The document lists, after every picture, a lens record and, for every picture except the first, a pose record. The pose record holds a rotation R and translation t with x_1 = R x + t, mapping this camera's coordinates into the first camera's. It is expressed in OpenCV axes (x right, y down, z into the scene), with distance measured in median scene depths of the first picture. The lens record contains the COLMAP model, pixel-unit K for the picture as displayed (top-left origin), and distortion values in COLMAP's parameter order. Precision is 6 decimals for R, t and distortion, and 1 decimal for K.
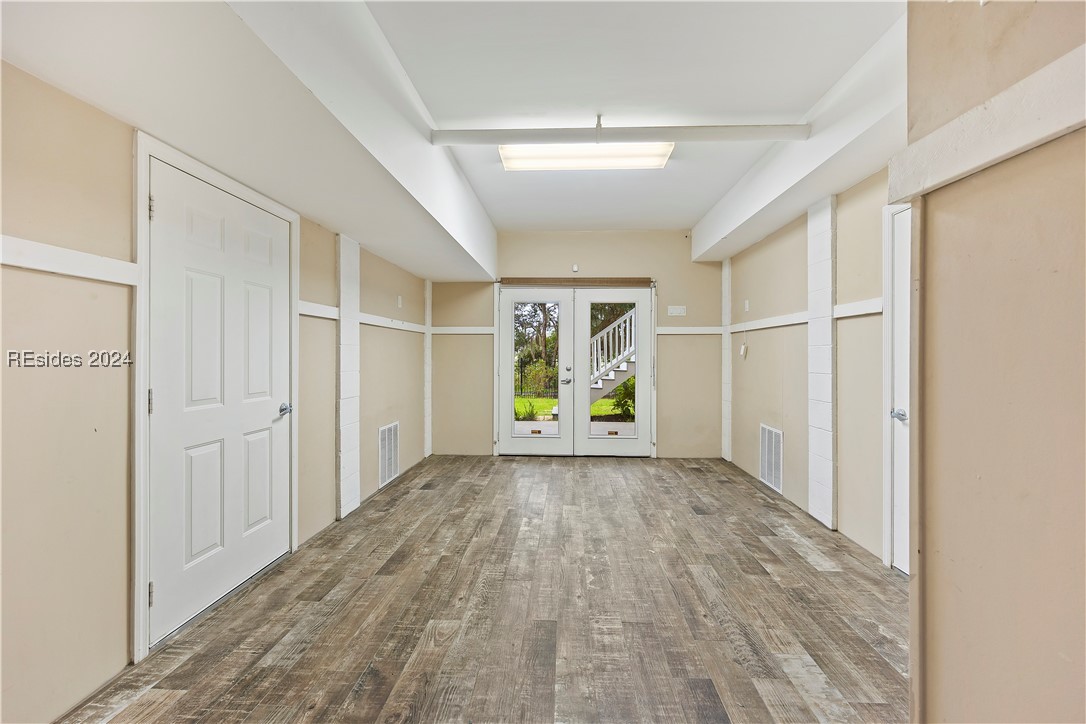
lens RADIAL K [[439.3, 0, 544.5], [0, 439.3, 357.1], [0, 0, 1]] dist [-0.001192, -0.000275]
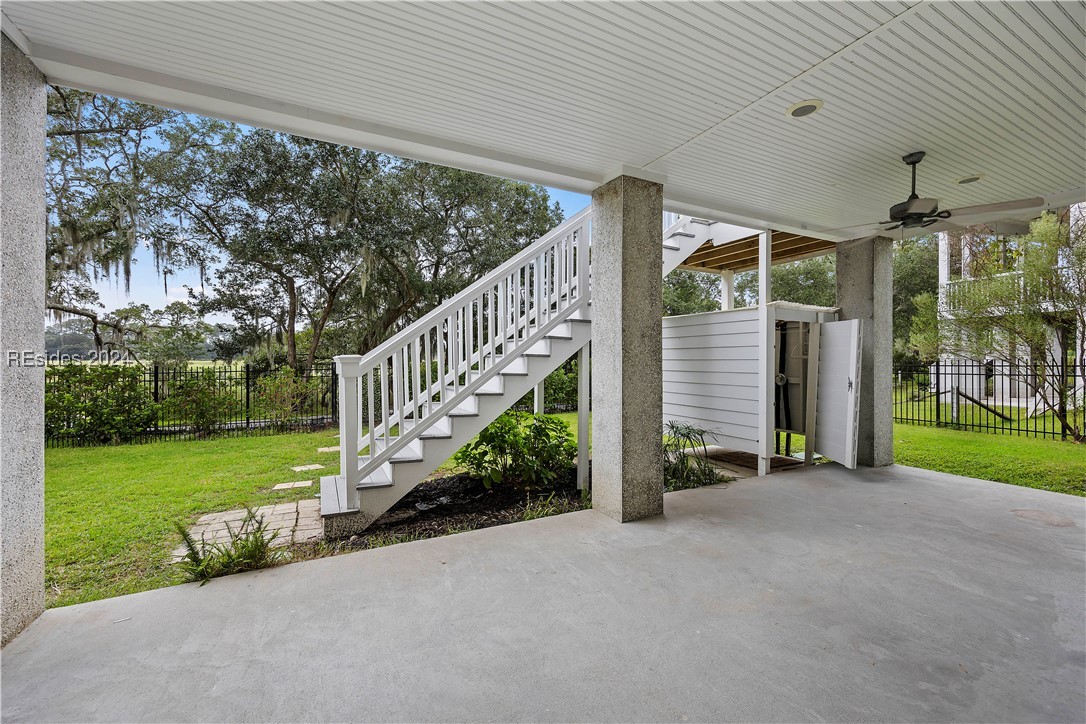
lens RADIAL K [[439.3, 0, 541.5], [0, 439.3, 361.6], [0, 0, 1]] dist [-0.001192, -0.000275]
pose [[0.867009, 0.002091, 0.498289, -0.005716], [-0.000469, 0.999994, -0.003380, 0.000610], [-0.498293, 0.002697, 0.867004, 0.410288]]
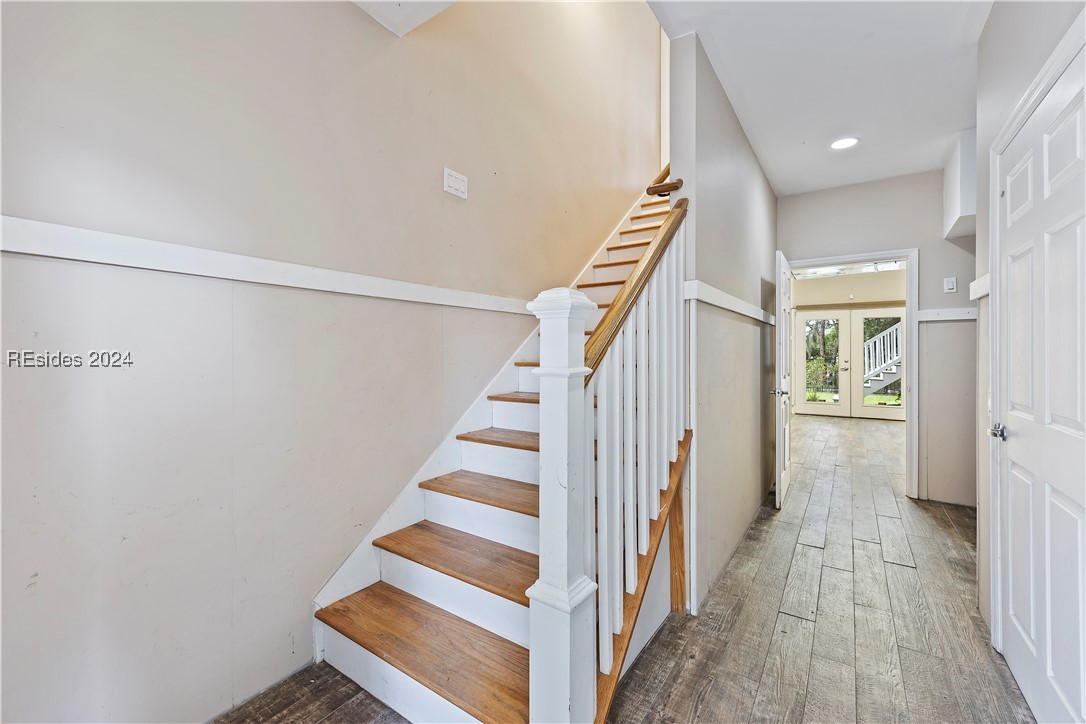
lens RADIAL K [[439.3, 0, 538.7], [0, 439.3, 350.9], [0, 0, 1]] dist [-0.001192, -0.000275]
pose [[0.842623, -0.001888, -0.538500, -0.011692], [-0.002296, 0.999972, -0.007099, 0.000612], [0.538498, 0.007219, 0.842596, -0.386960]]
